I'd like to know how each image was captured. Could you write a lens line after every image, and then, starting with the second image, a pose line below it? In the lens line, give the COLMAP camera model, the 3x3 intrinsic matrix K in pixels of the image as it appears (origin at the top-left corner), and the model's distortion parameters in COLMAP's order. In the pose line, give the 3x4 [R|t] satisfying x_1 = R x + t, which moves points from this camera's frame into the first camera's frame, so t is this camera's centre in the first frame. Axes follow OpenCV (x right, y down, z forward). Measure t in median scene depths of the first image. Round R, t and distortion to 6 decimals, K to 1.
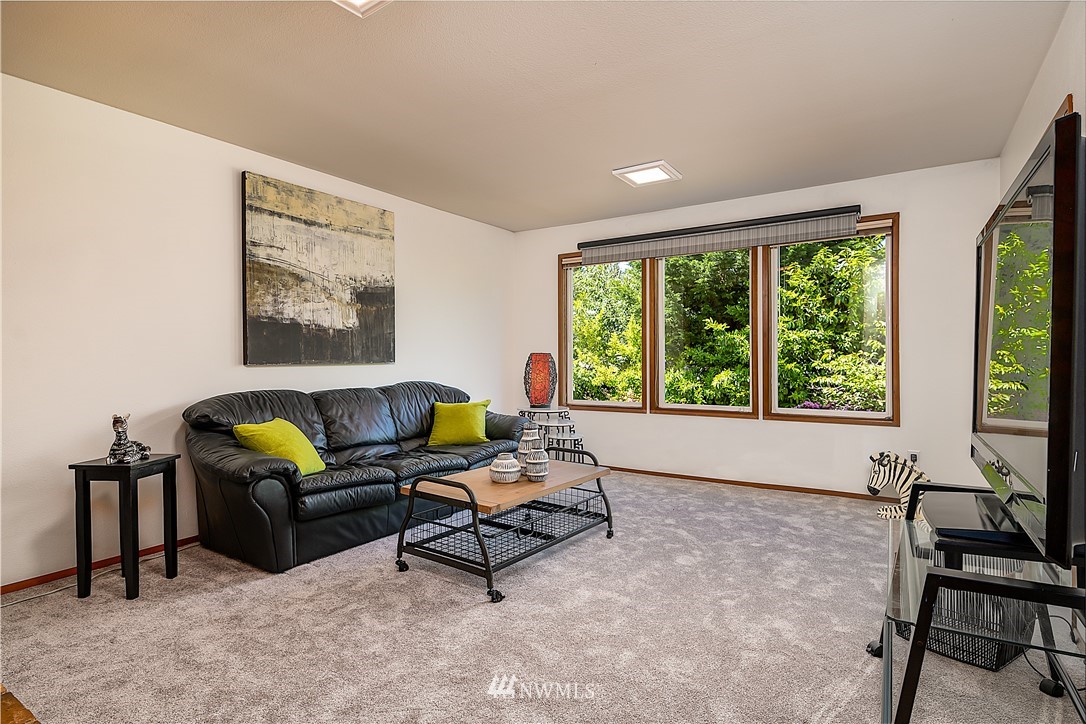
lens RADIAL K [[571.3, 0, 545.1], [0, 571.3, 365.8], [0, 0, 1]] dist [-0.003745, -0.002108]
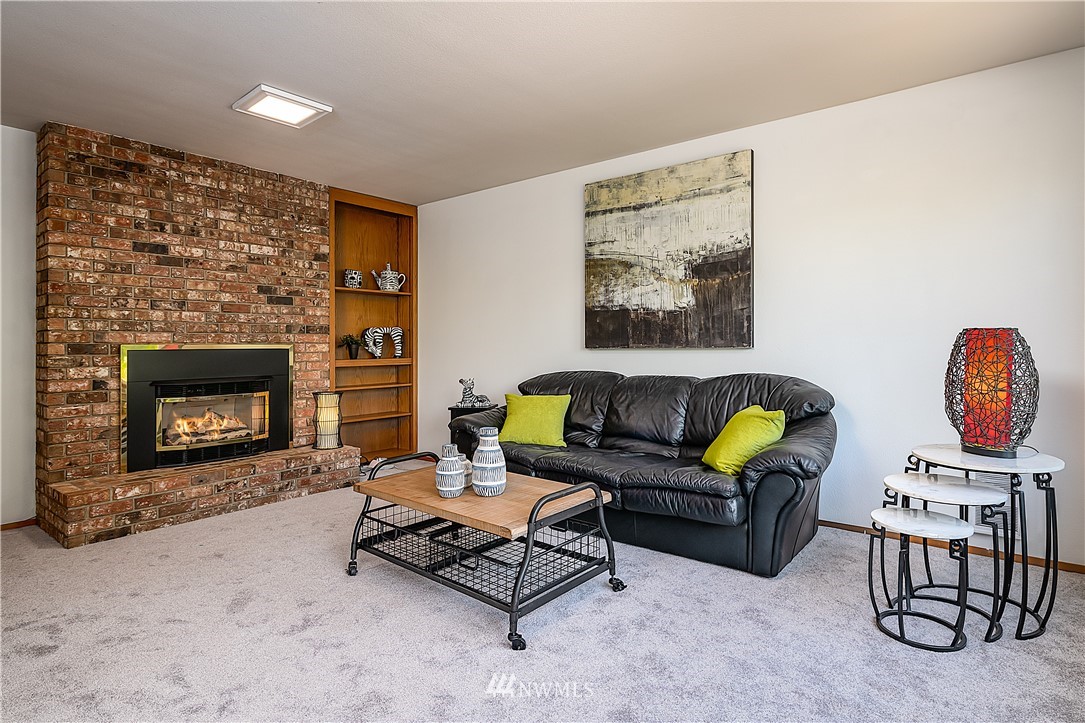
lens RADIAL K [[570.7, 0, 544.9], [0, 570.7, 351.4], [0, 0, 1]] dist [-0.003745, -0.002108]
pose [[-0.100989, 0.013654, -0.994794, 0.598880], [-0.006901, 0.999872, 0.014424, -0.010982], [0.994864, 0.008321, -0.100881, 0.934258]]
